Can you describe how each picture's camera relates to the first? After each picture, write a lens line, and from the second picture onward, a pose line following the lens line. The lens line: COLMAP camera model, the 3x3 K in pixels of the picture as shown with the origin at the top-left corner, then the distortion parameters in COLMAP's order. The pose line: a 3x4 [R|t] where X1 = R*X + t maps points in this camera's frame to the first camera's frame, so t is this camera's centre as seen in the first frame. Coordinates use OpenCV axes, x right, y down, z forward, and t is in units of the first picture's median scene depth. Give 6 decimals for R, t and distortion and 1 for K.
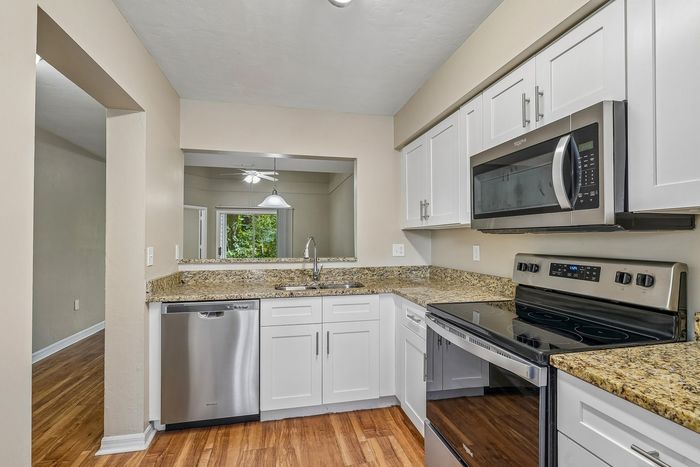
lens RADIAL K [[319.5, 0, 350.0], [0, 319.5, 233.5], [0, 0, 1]] dist [-0.000228, -0.000041]
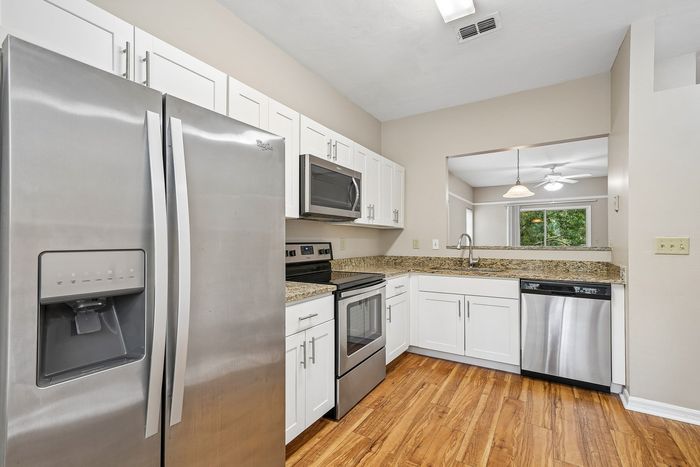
lens RADIAL K [[313.9, 0, 350.0], [0, 313.9, 233.5], [0, 0, 1]] dist [0.000176, 0.000096]
pose [[-0.711257, 0.013023, 0.702811, -0.634289], [-0.008947, 0.999580, -0.027576, 0.064624], [-0.702875, -0.025901, -0.710842, 1.849988]]
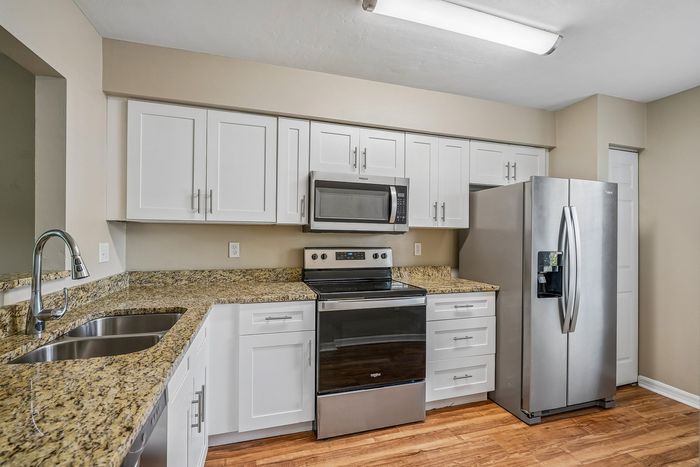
lens RADIAL K [[319.5, 0, 350.0], [0, 319.5, 233.5], [0, 0, 1]] dist [-0.000228, -0.000041]
pose [[-0.078037, 0.011623, 0.996883, -0.932352], [-0.026880, 0.999544, -0.013758, 0.017841], [-0.996588, -0.027870, -0.077689, 1.010100]]
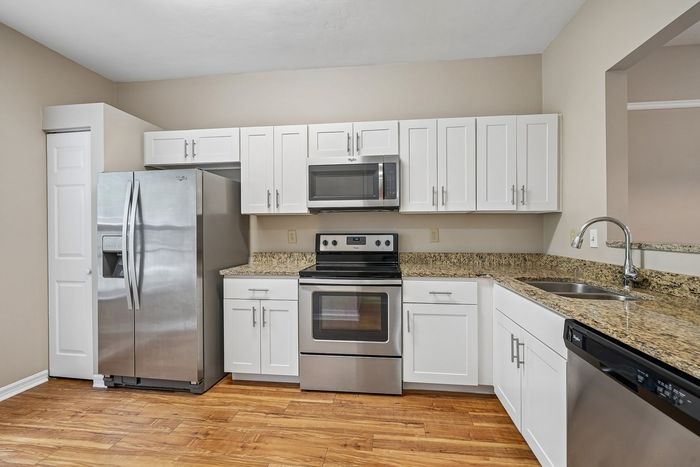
lens RADIAL K [[319.5, 0, 350.0], [0, 319.5, 233.5], [0, 0, 1]] dist [-0.000228, -0.000041]
pose [[0.342732, -0.009266, 0.939388, -0.970969], [-0.006539, 0.999904, 0.012249, 0.047961], [-0.939410, -0.010341, 0.342638, 0.351946]]
